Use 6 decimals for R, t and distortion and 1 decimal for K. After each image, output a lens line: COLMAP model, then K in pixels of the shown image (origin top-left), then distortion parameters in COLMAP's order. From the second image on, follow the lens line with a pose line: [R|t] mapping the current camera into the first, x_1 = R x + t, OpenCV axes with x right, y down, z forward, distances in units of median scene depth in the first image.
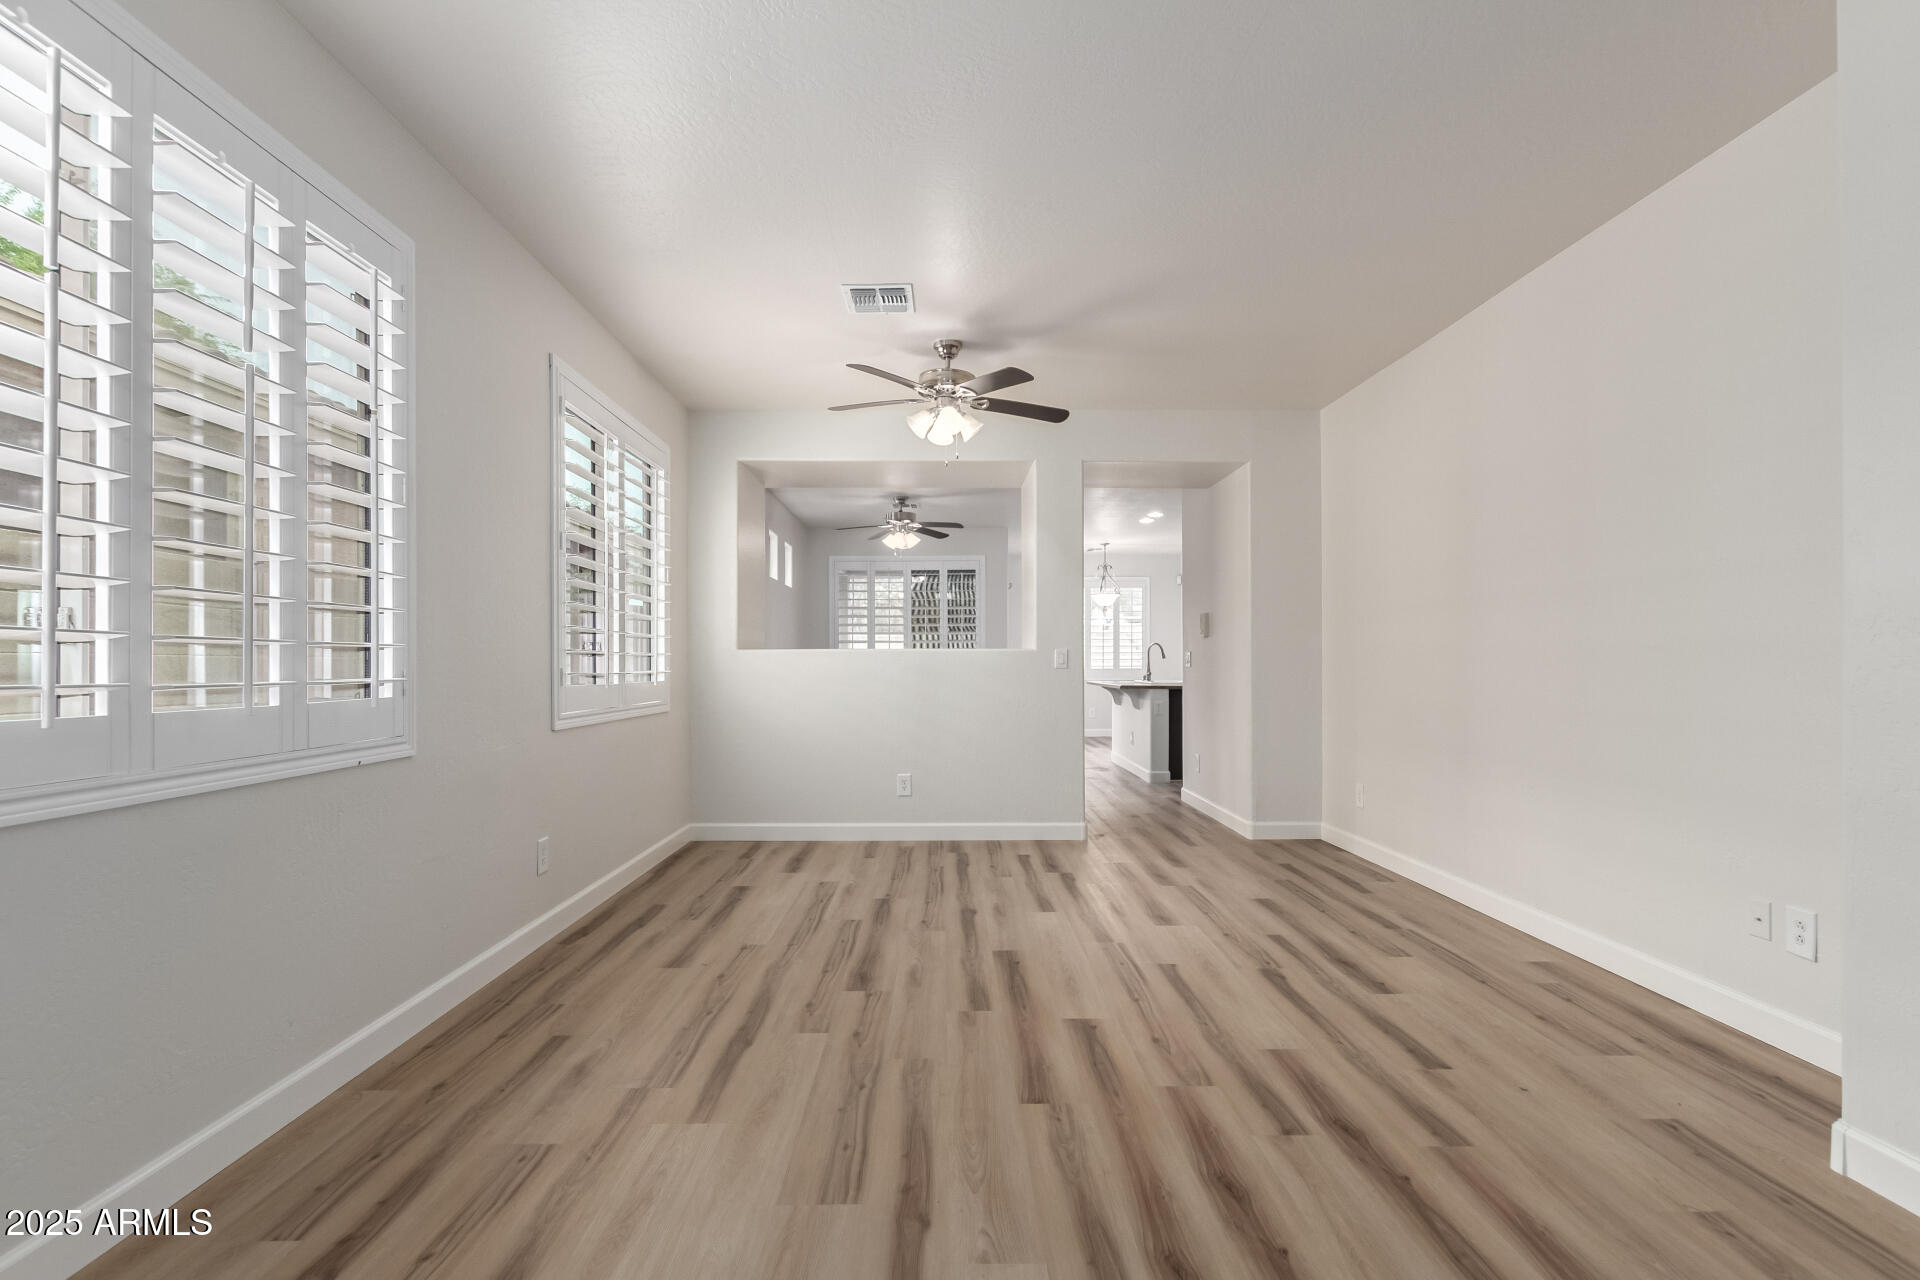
lens RADIAL K [[869.3, 0, 952.8], [0, 869.3, 654.5], [0, 0, 1]] dist [0.000240, 0.000040]
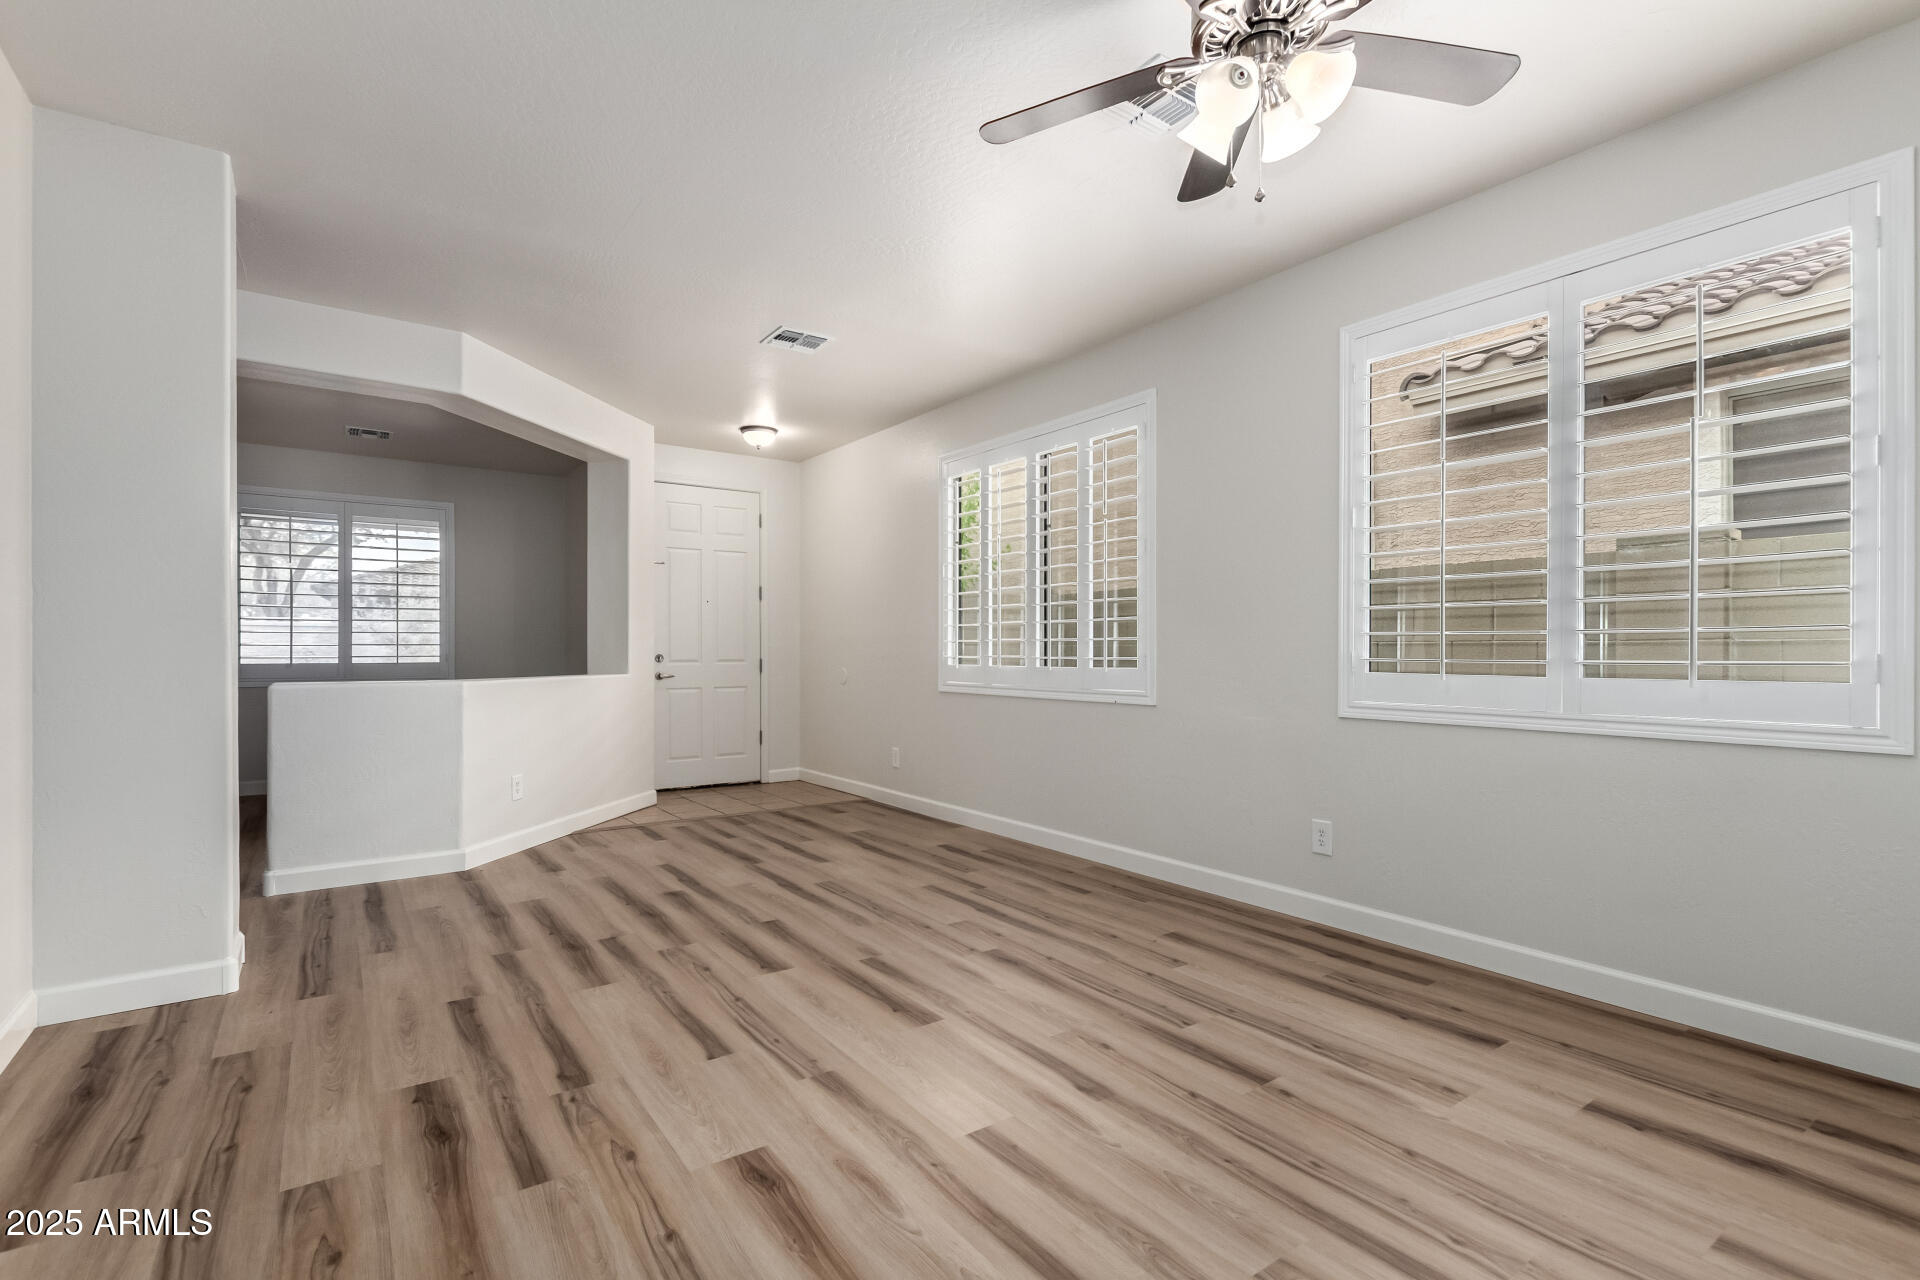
lens RADIAL K [[869.3, 0, 952.8], [0, 869.3, 654.5], [0, 0, 1]] dist [0.000240, 0.000040]
pose [[-0.817360, 0.004856, -0.576107, 0.576091], [0.008038, 0.999963, -0.002976, 0.019804], [0.576072, -0.007063, -0.817369, 1.948872]]
